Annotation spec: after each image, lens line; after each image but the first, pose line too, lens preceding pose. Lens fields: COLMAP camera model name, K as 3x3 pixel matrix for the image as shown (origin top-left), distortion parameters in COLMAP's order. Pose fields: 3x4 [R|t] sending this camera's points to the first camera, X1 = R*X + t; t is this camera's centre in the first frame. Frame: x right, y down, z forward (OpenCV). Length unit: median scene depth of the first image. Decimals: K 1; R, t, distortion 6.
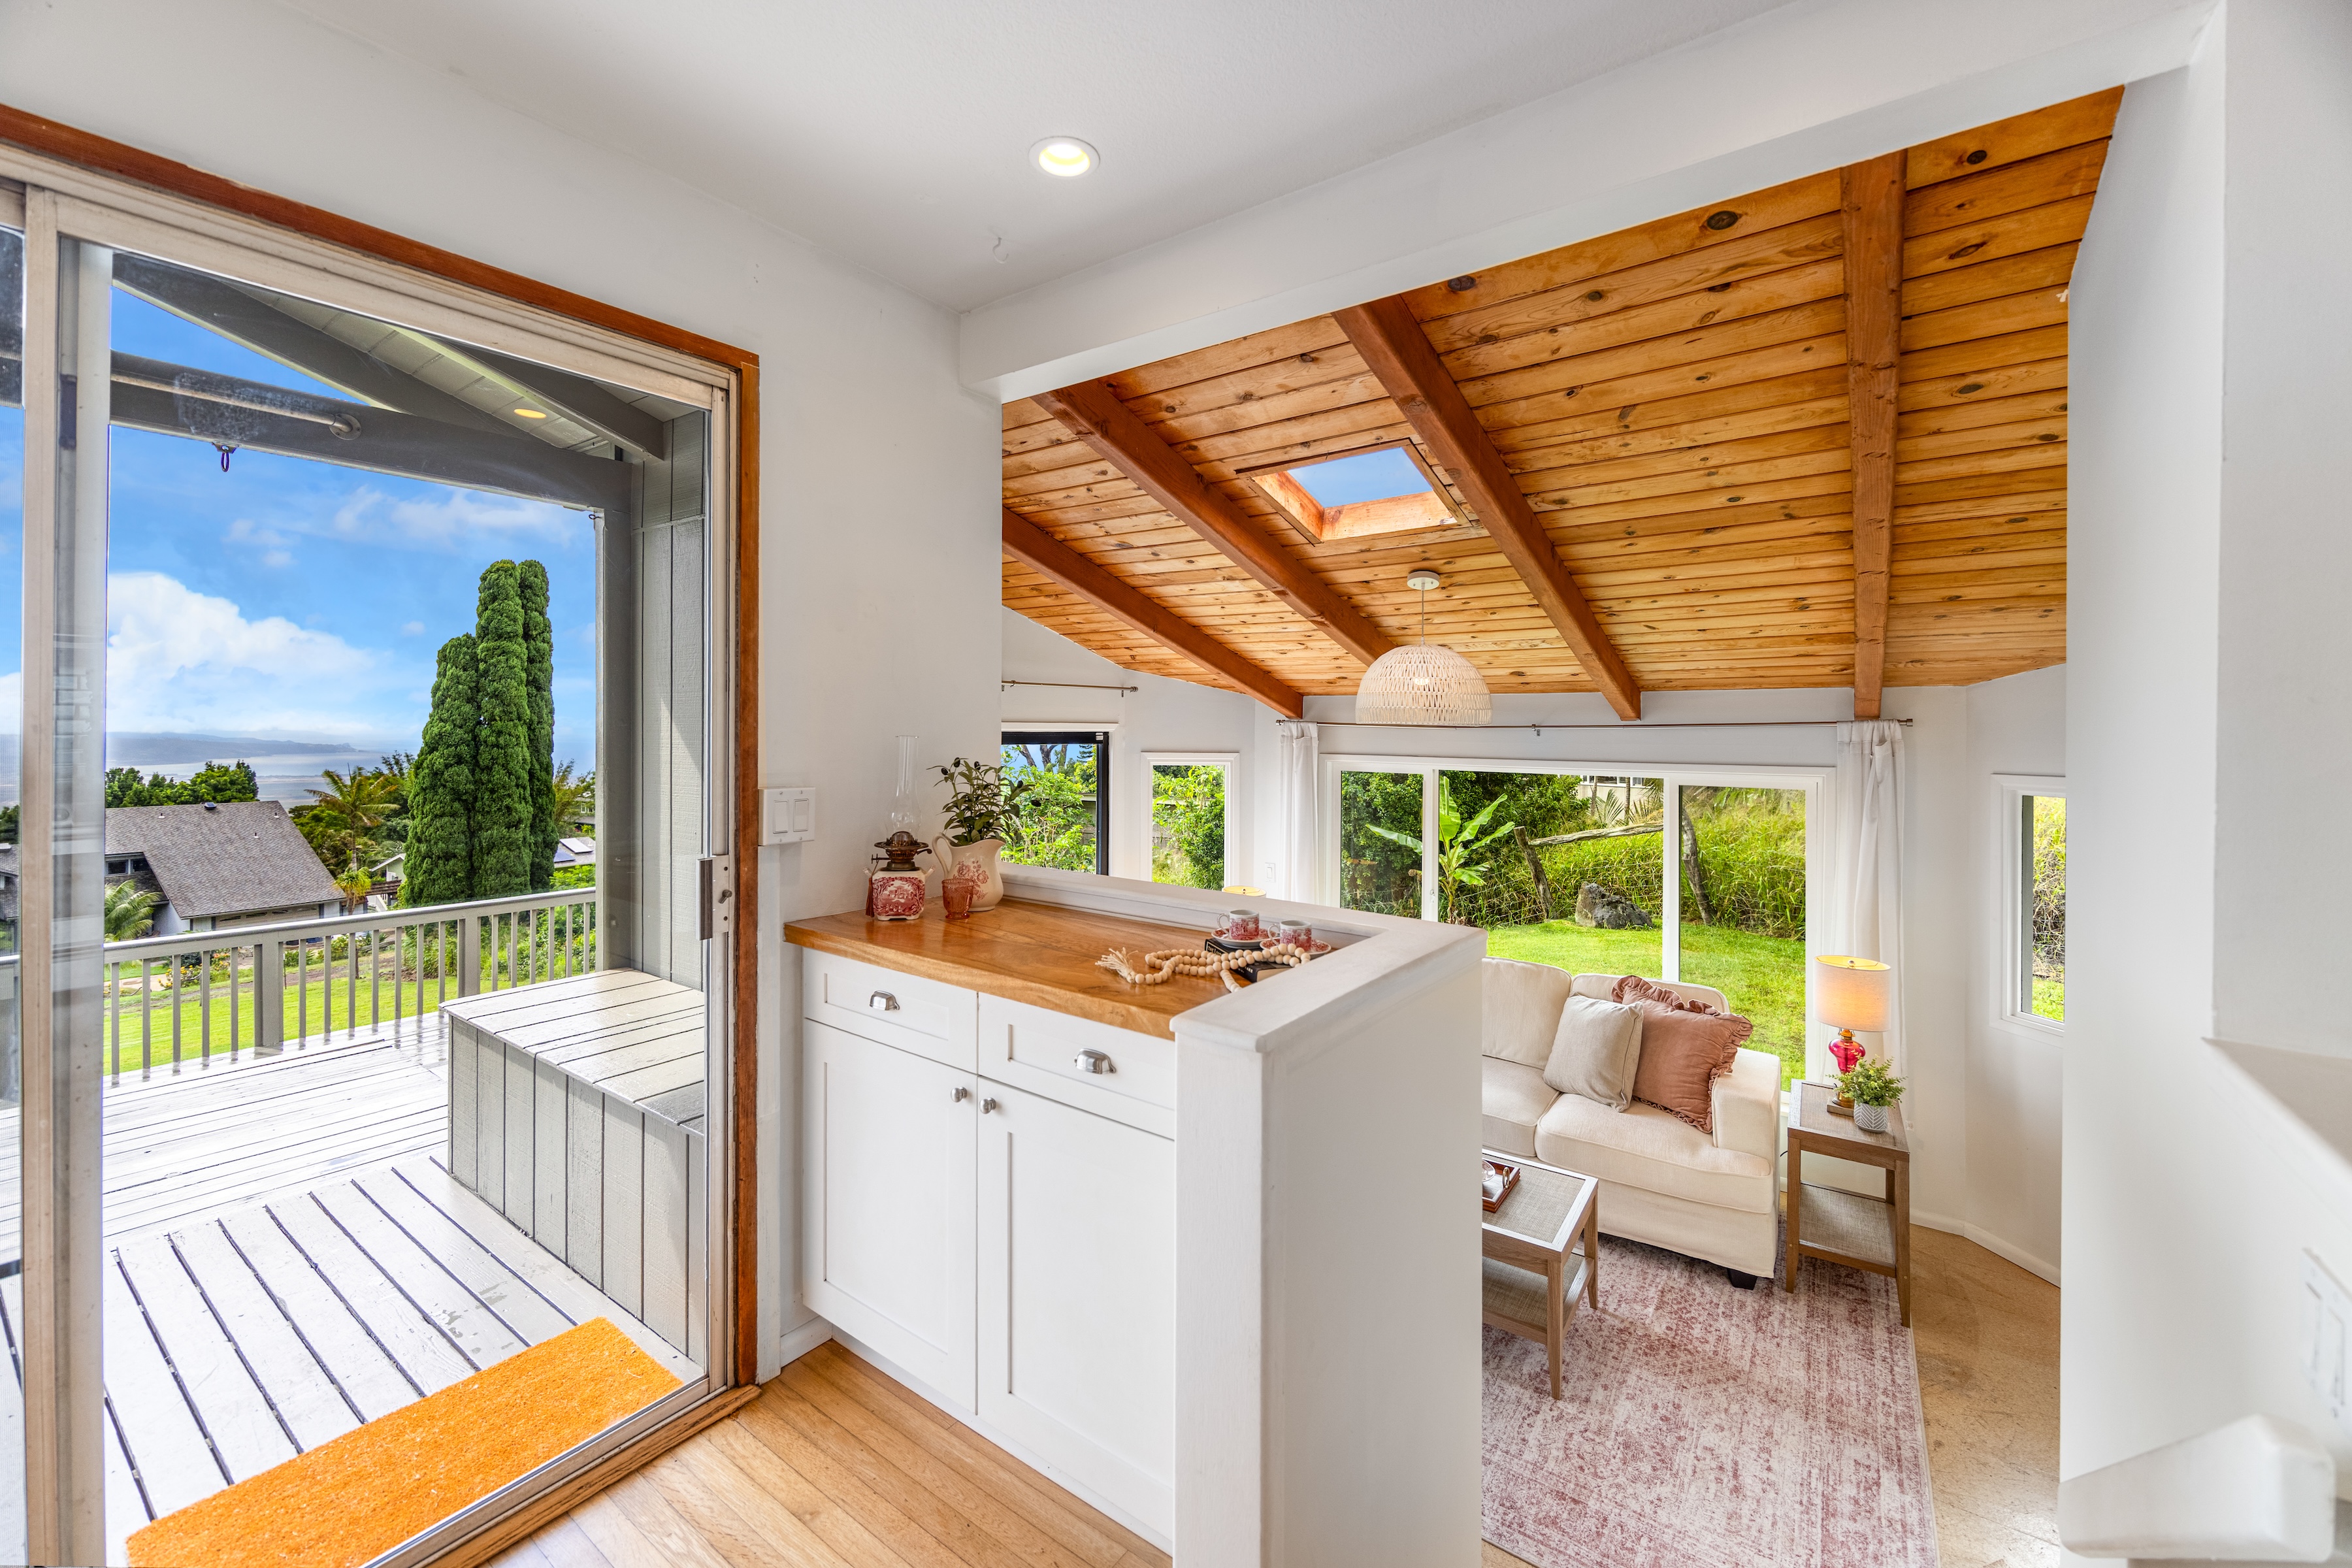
lens RADIAL K [[949.2, 0, 1161.6], [0, 949.2, 723.8], [0, 0, 1]] dist [0.004965, 0.000135]
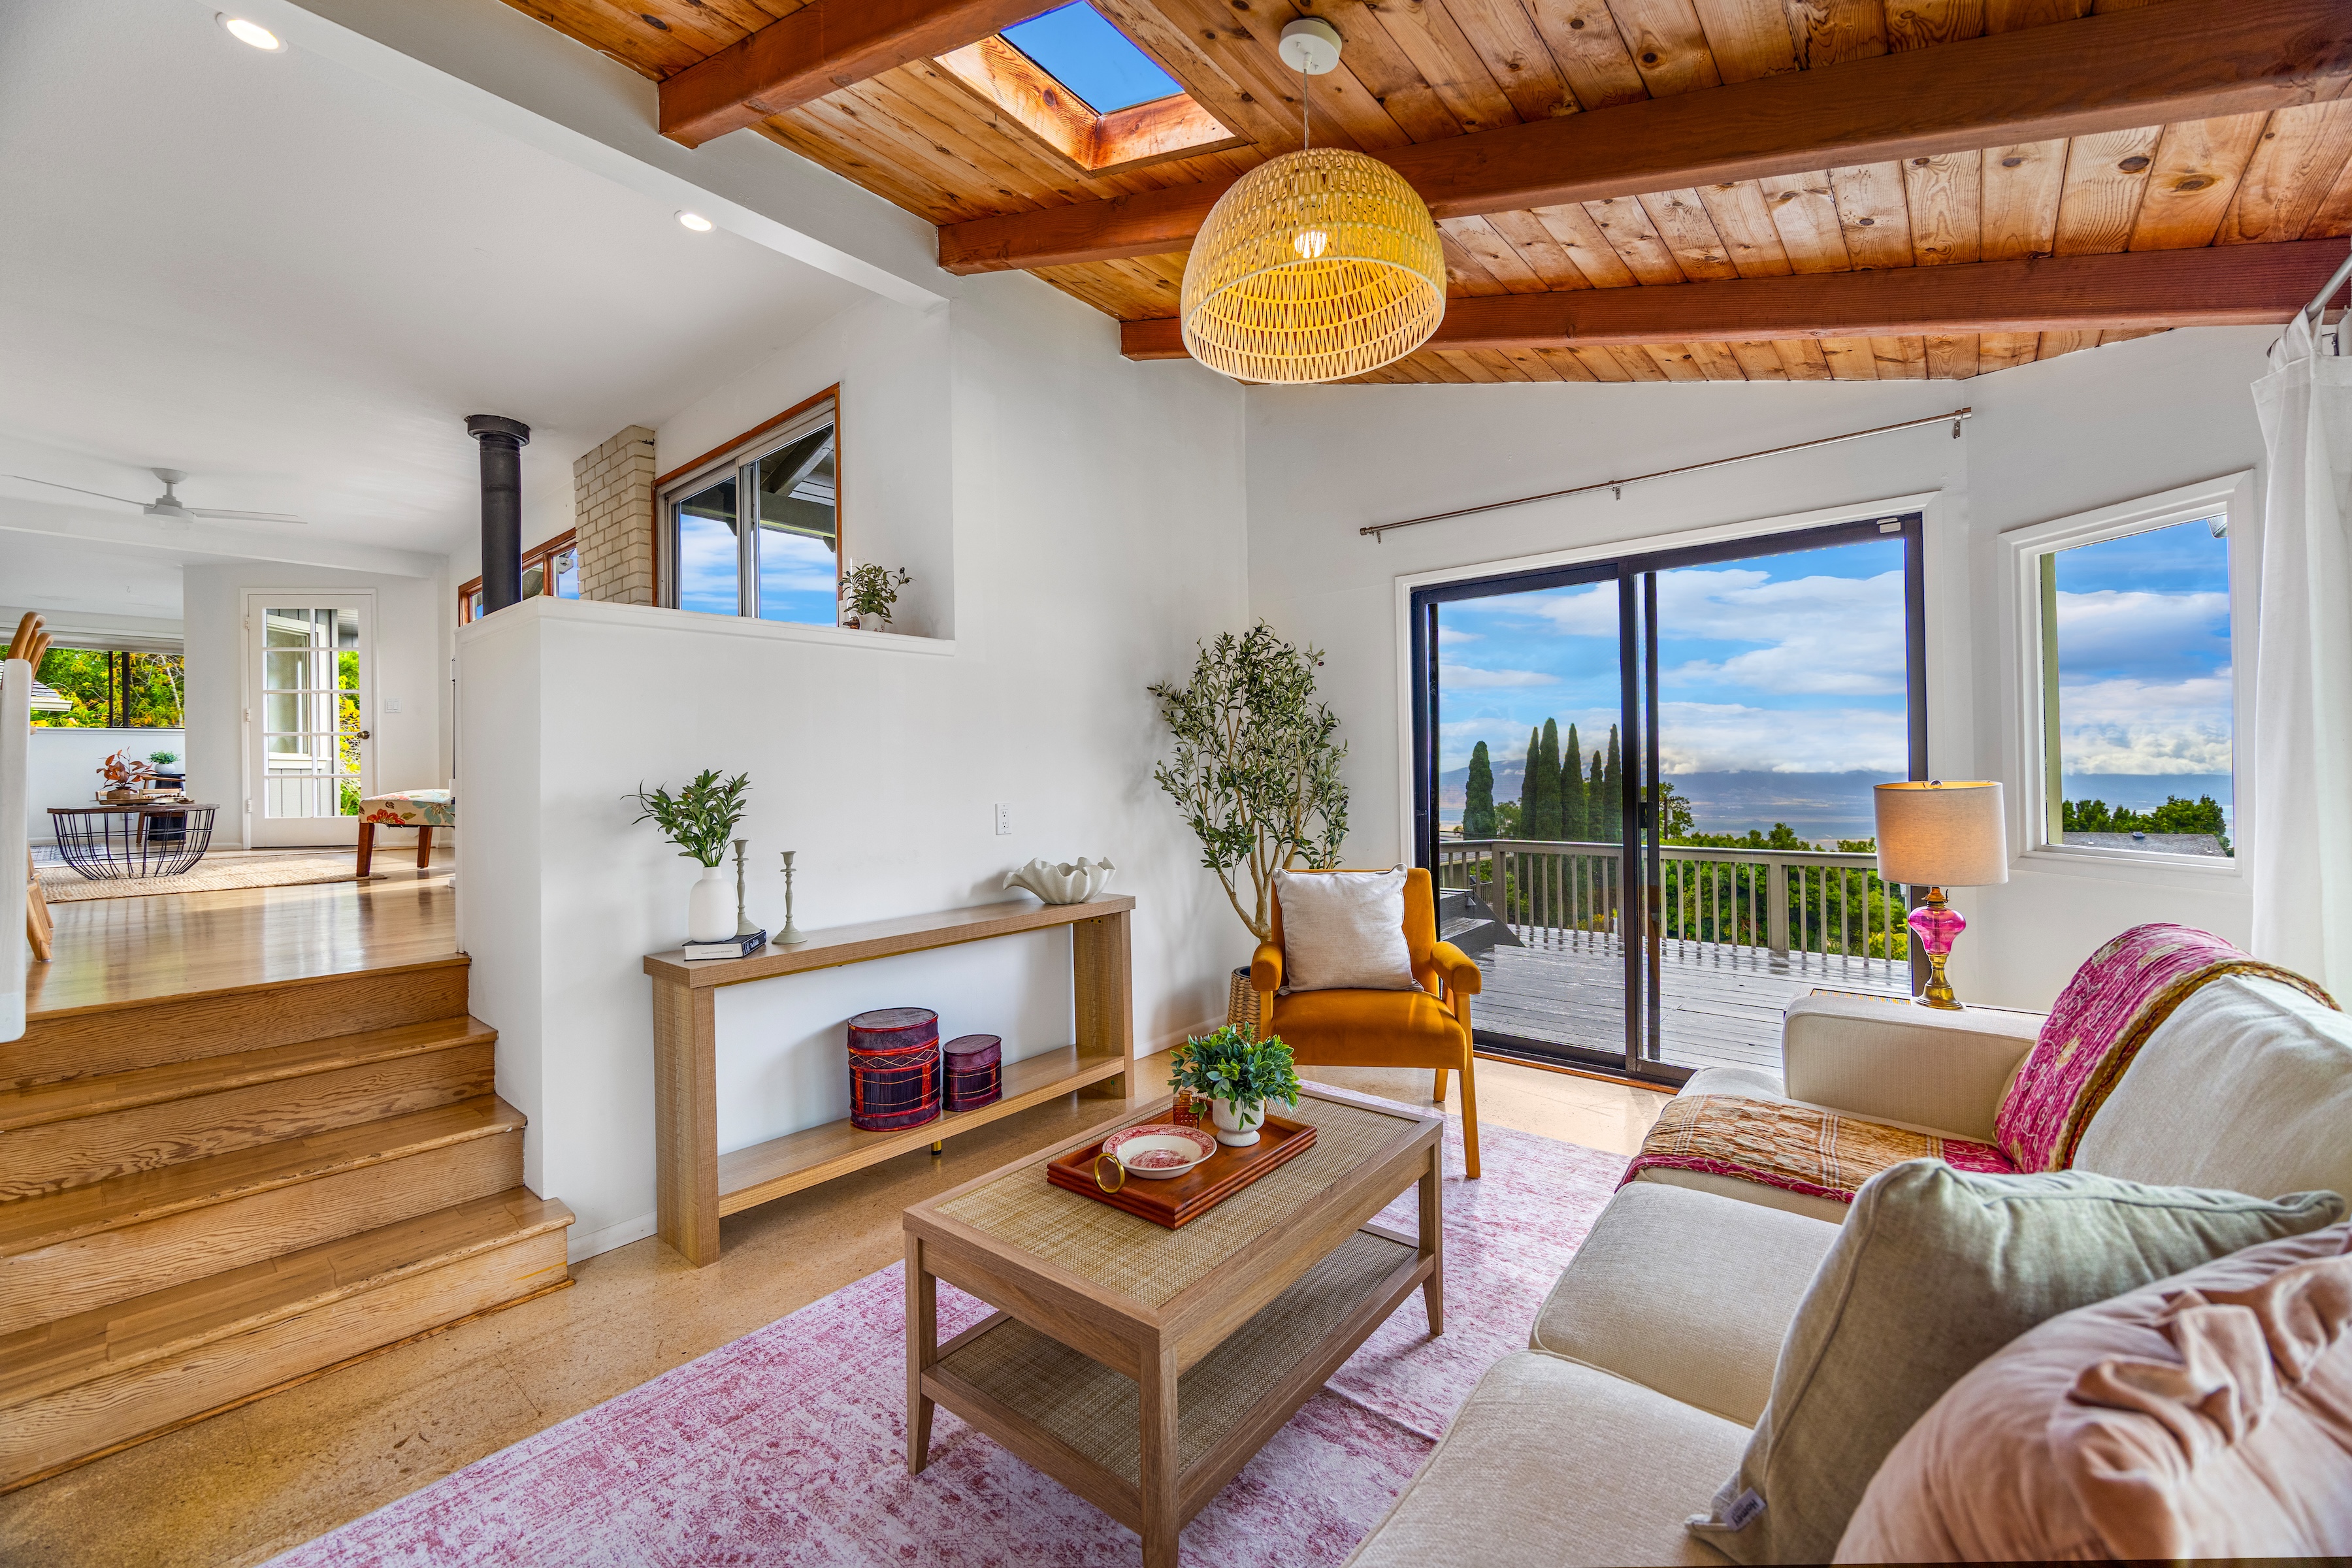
lens RADIAL K [[940.6, 0, 1170.5], [0, 940.6, 765.5], [0, 0, 1]] dist [-0.002951, -0.000183]
pose [[-0.055604, -0.013999, -0.998355, 0.643105], [0.015900, 0.999762, -0.014904, 0.198902], [0.998326, -0.016703, -0.055368, 0.792751]]
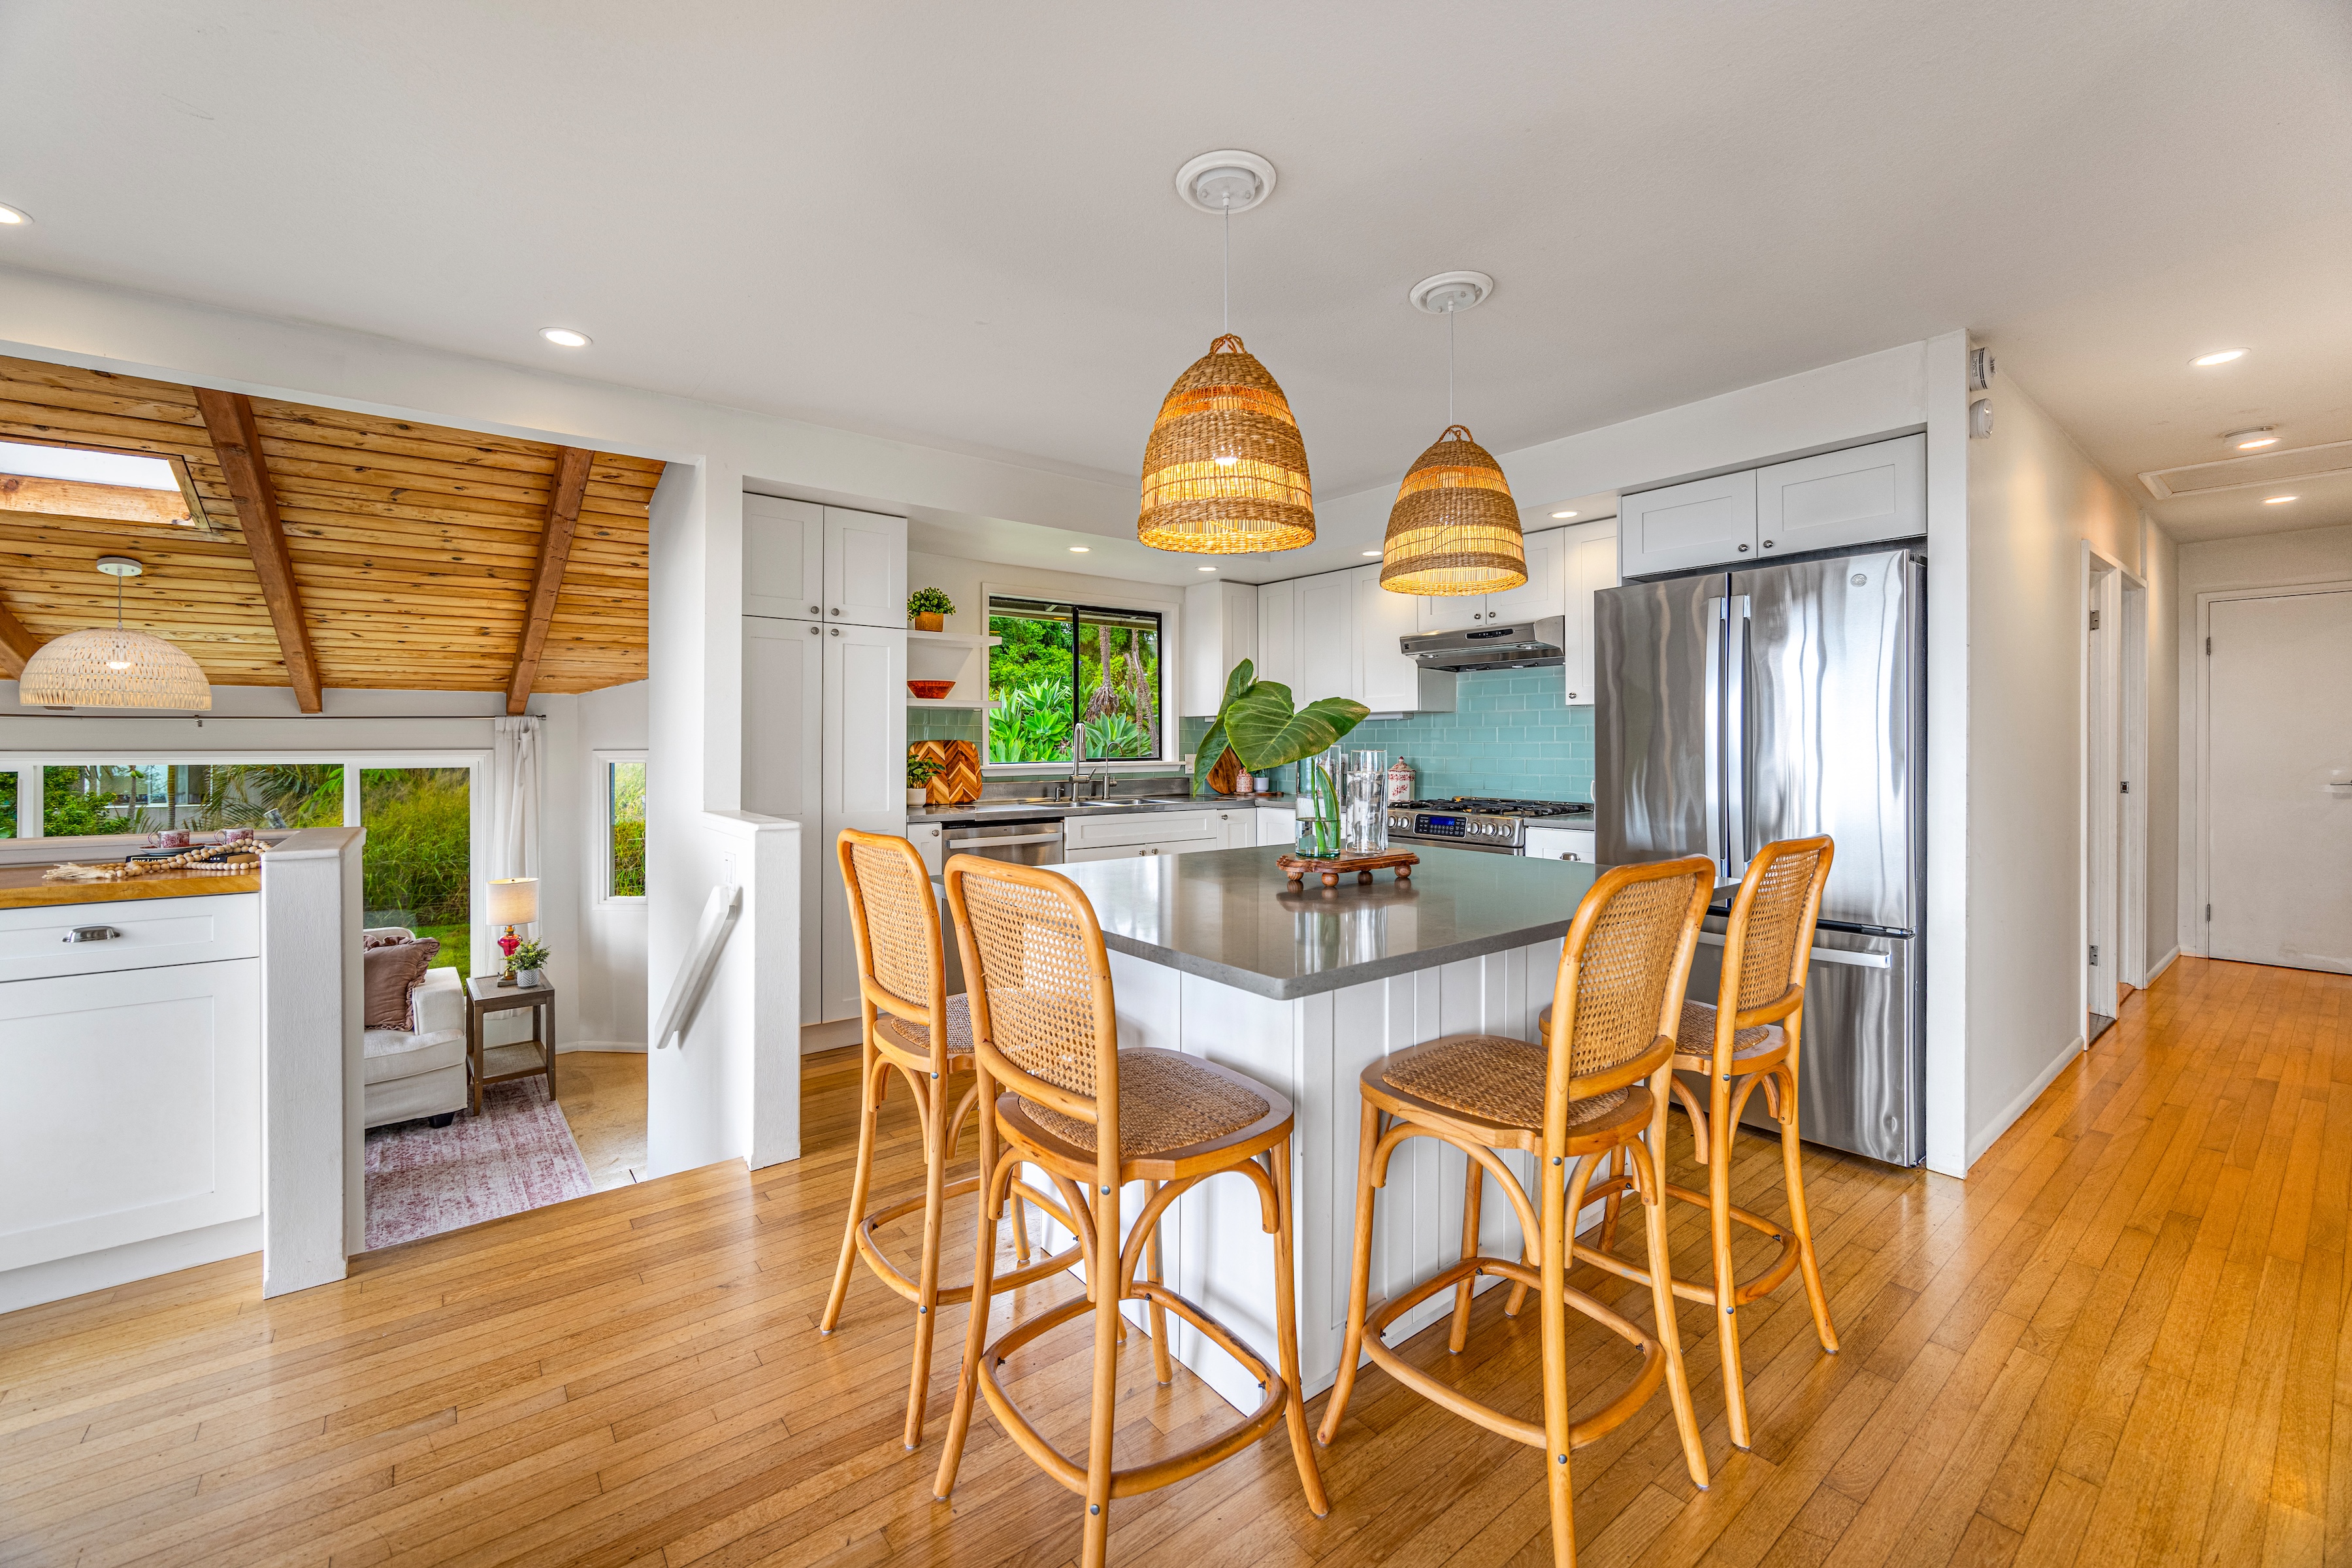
lens RADIAL K [[952.3, 0, 1173.3], [0, 952.3, 748.9], [0, 0, 1]] dist [-0.001375, 0.000001]
pose [[0.263171, -0.010946, 0.964687, -0.340670], [-0.000167, 0.999935, 0.011391, 0.027213], [-0.964749, -0.003159, 0.263152, -0.295450]]
